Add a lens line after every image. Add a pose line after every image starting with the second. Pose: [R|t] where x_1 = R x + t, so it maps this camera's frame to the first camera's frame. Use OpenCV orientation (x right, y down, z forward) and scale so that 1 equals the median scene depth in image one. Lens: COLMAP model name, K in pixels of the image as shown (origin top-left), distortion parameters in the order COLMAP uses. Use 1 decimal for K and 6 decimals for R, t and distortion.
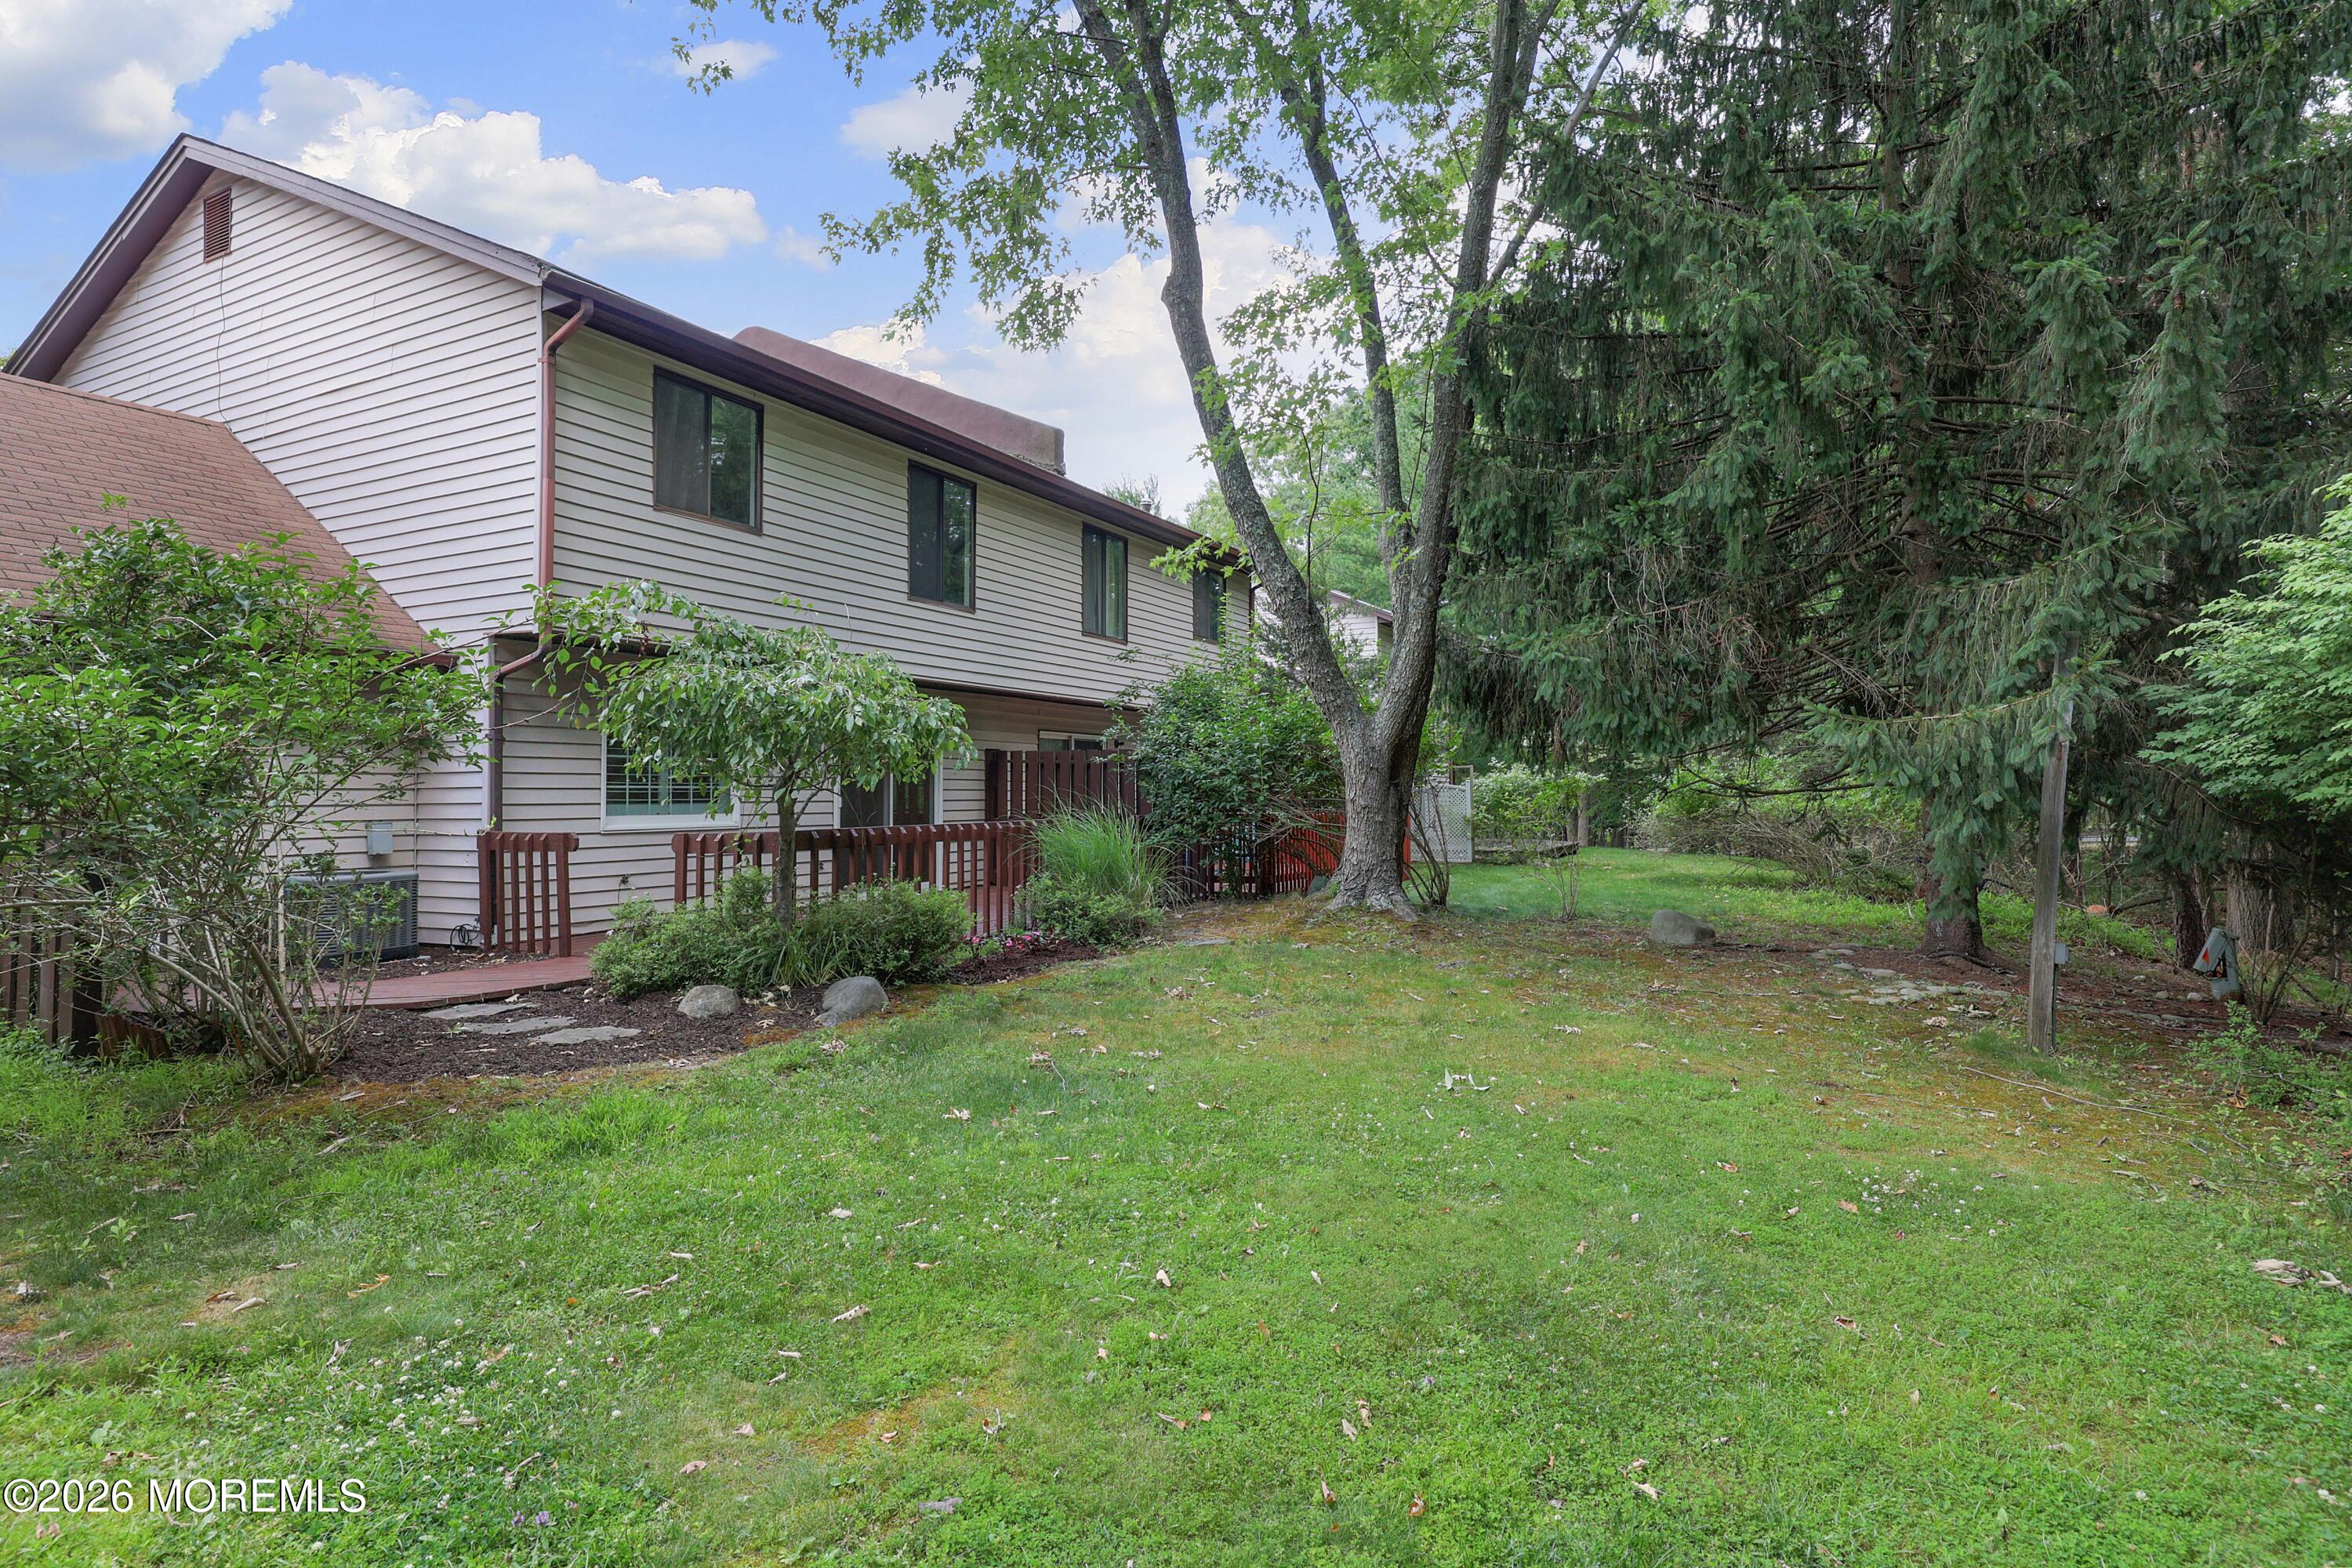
lens RADIAL K [[1208.1, 0, 1159.4], [0, 1208.1, 755.1], [0, 0, 1]] dist [0.004145, 0.002231]
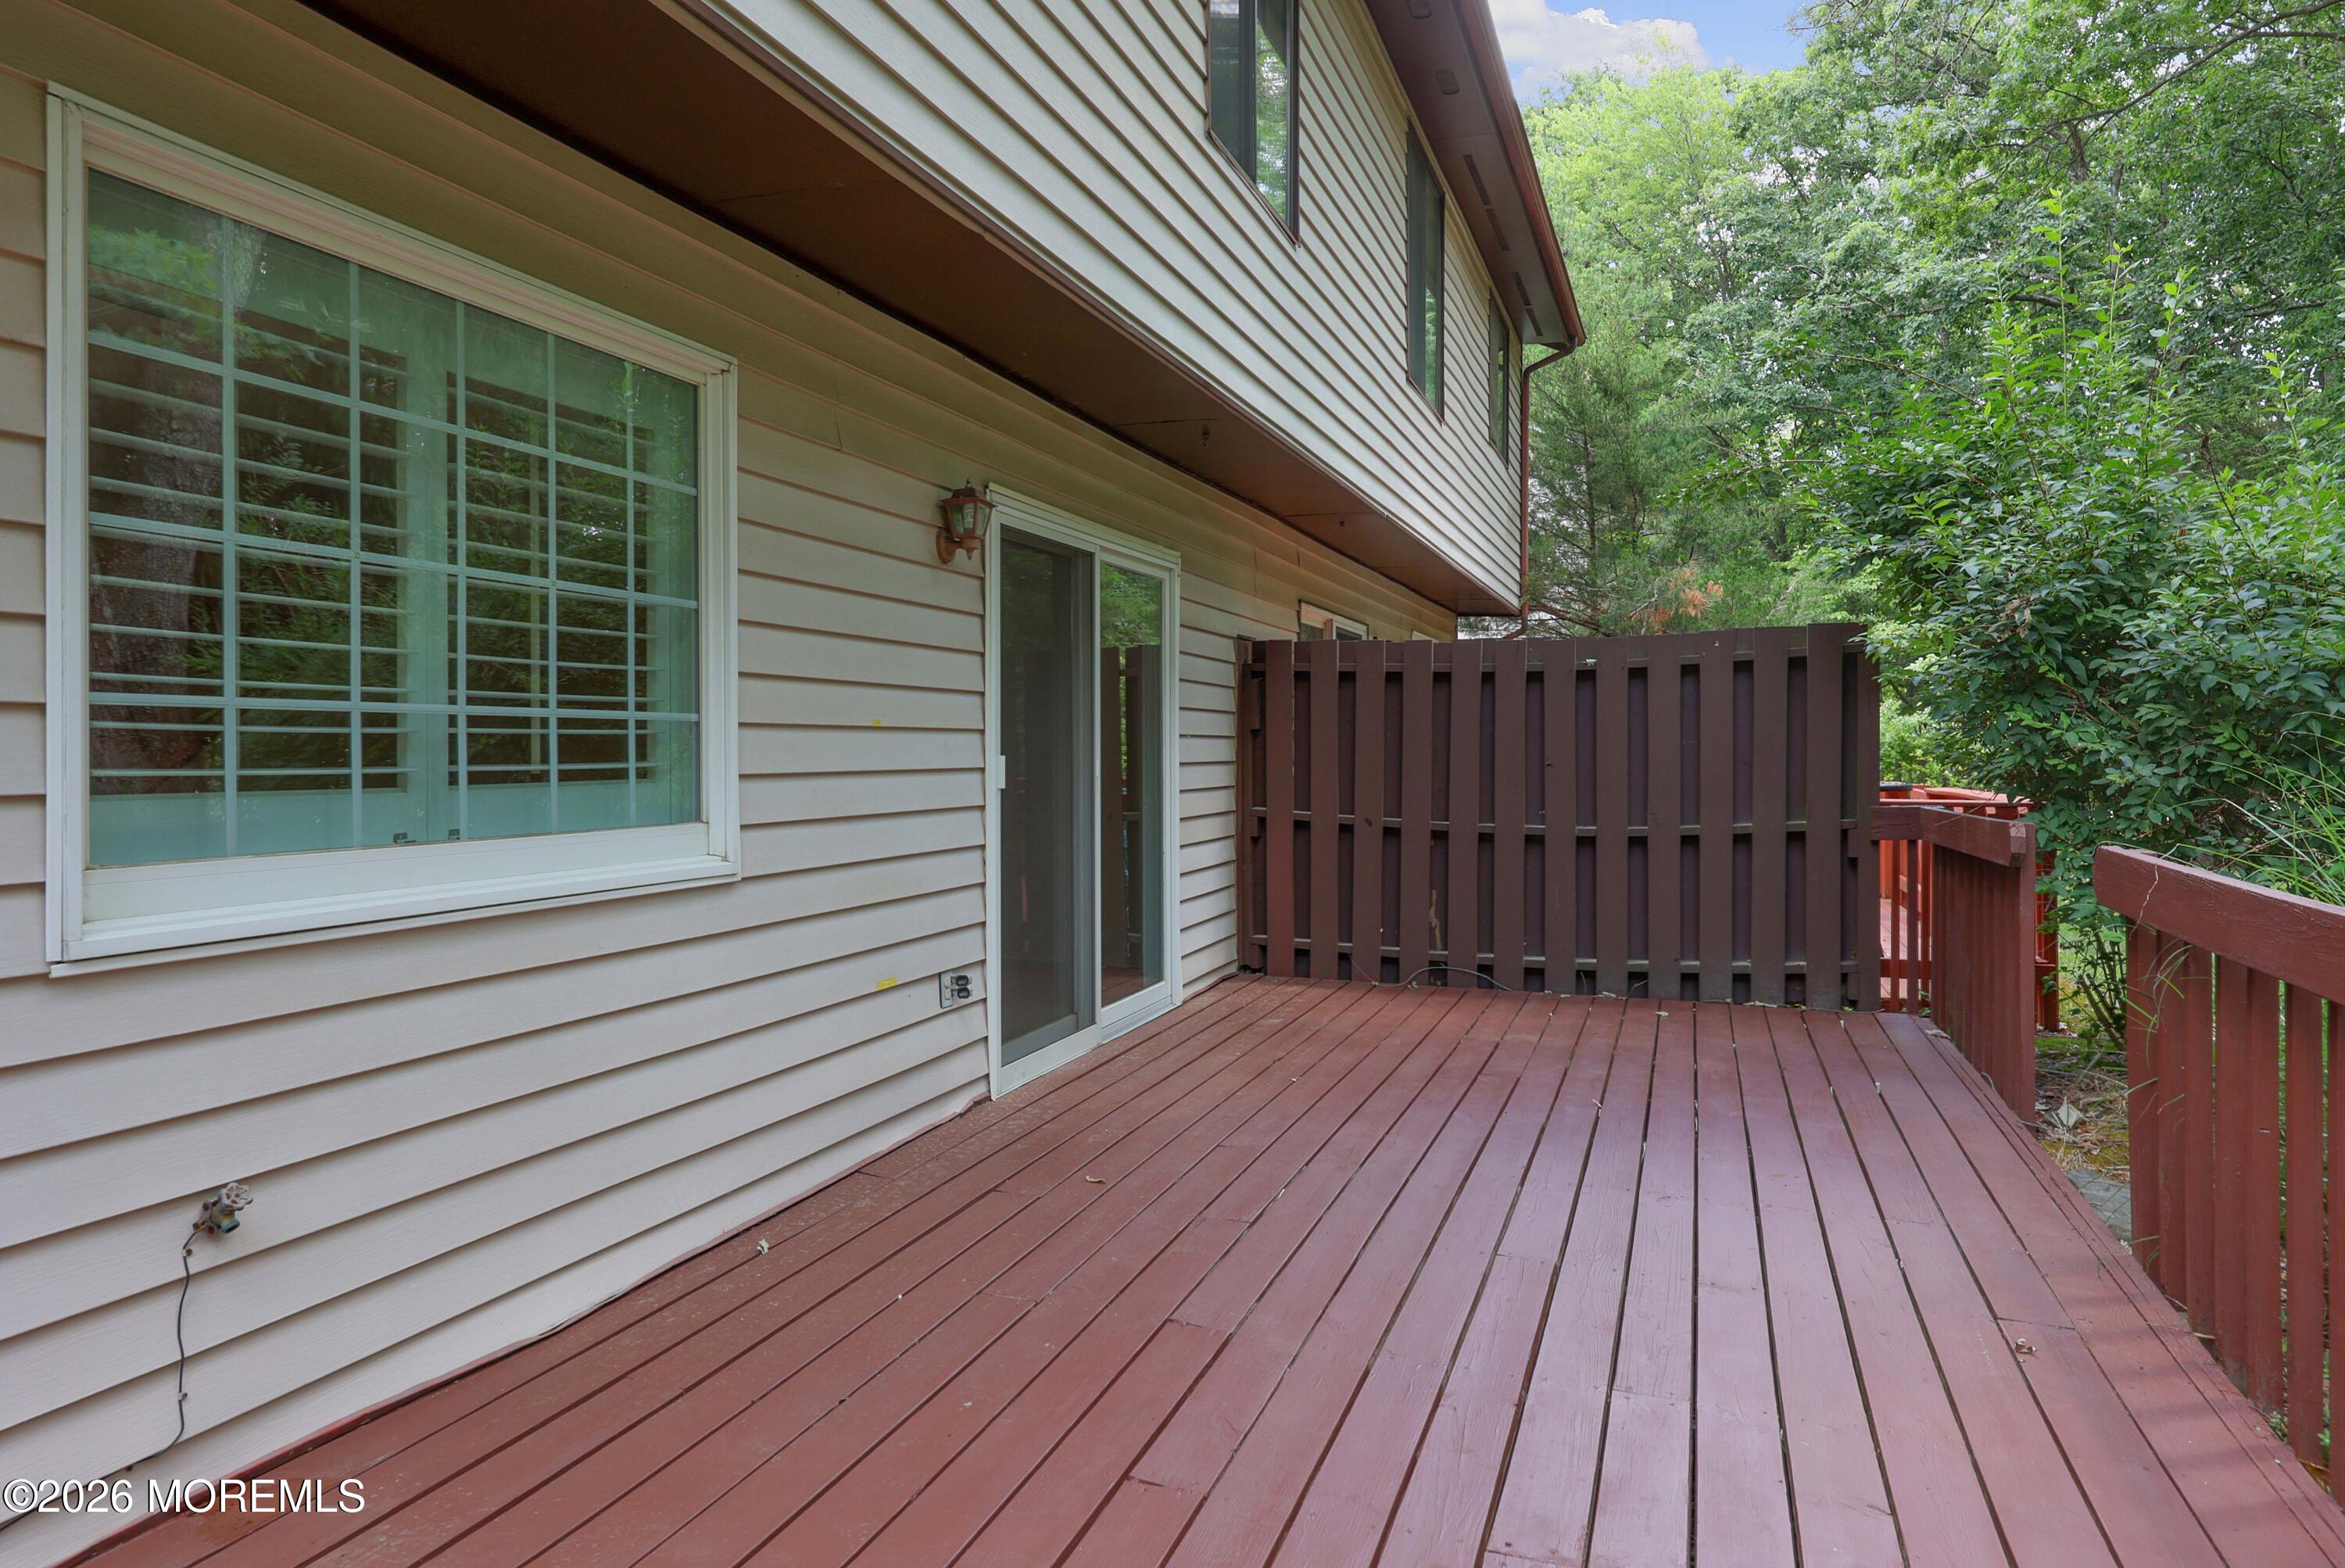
lens RADIAL K [[1411.8, 0, 1164.5], [0, 1411.8, 764.1], [0, 0, 1]] dist [-0.000293, -0.001699]
pose [[0.992204, 0.005714, 0.124496, -0.358458], [-0.011290, 0.998962, 0.044131, 0.027142], [-0.124115, -0.045193, 0.991238, 0.847263]]
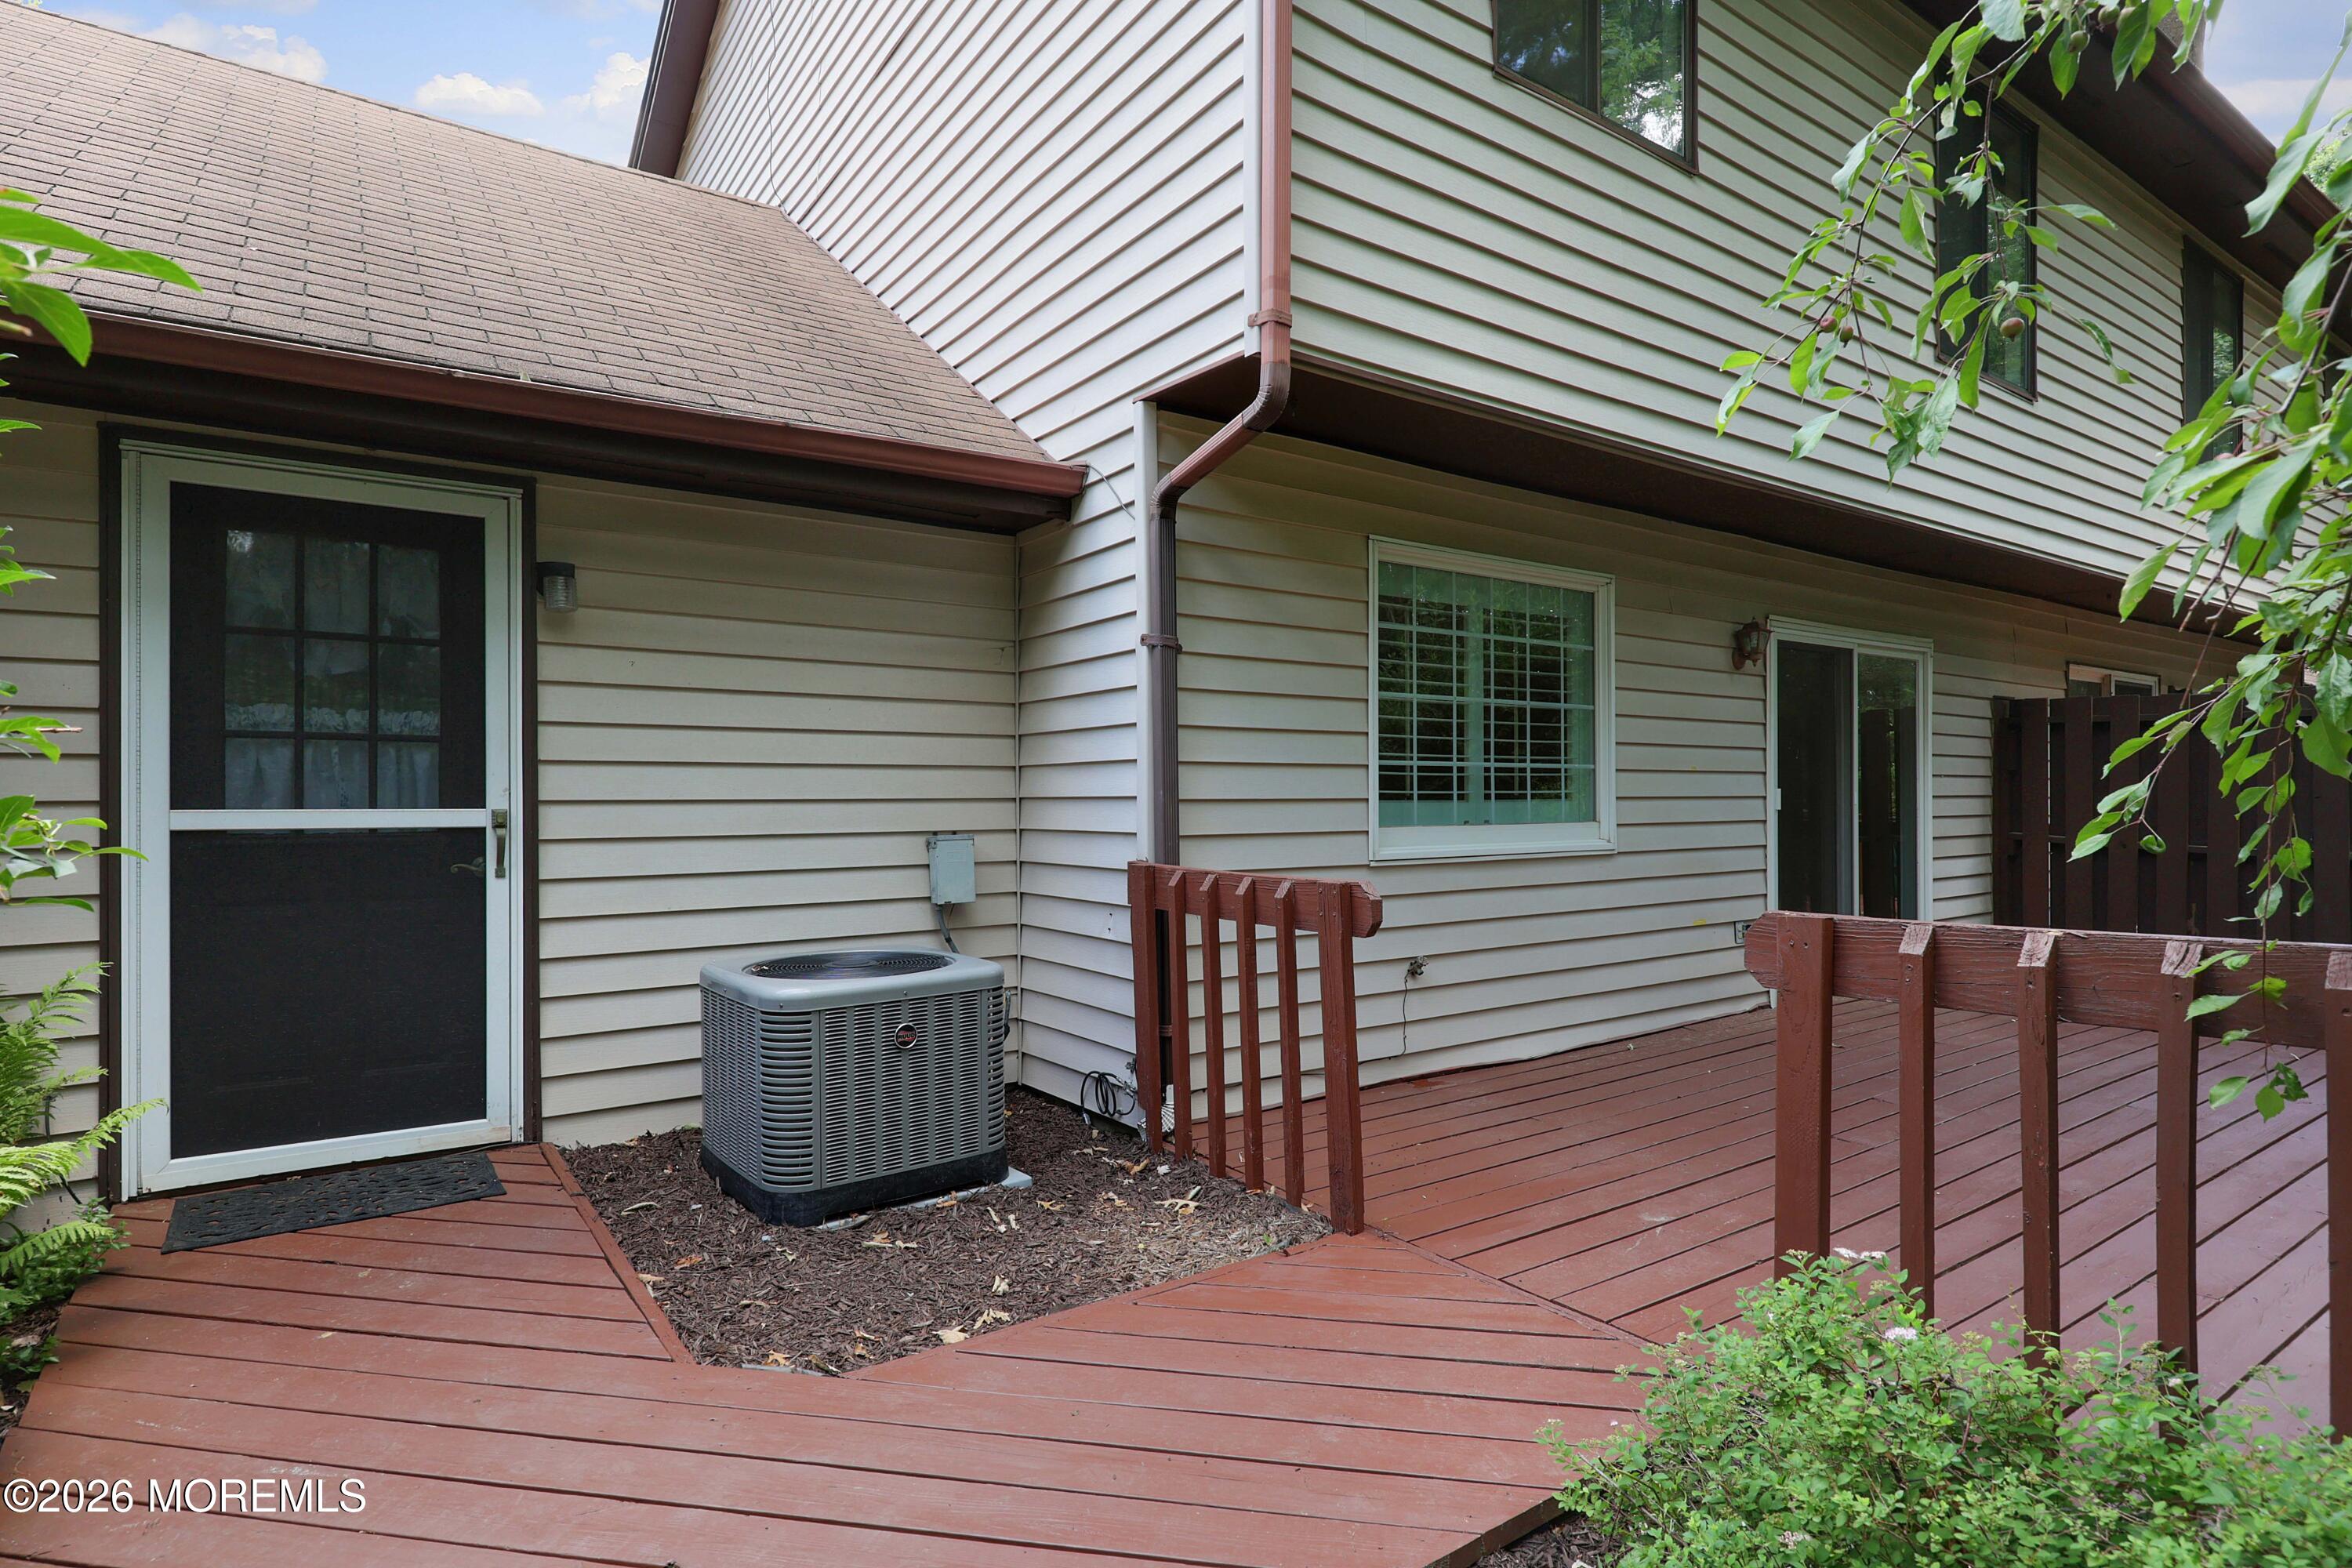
lens RADIAL K [[1208.1, 0, 1179.0], [0, 1208.1, 805.3], [0, 0, 1]] dist [0.004145, 0.002231]
pose [[0.890429, 0.005222, -0.455092, -0.344654], [0.013806, 0.999164, 0.038478, 0.025920], [0.454912, -0.040545, 0.889613, 0.612894]]
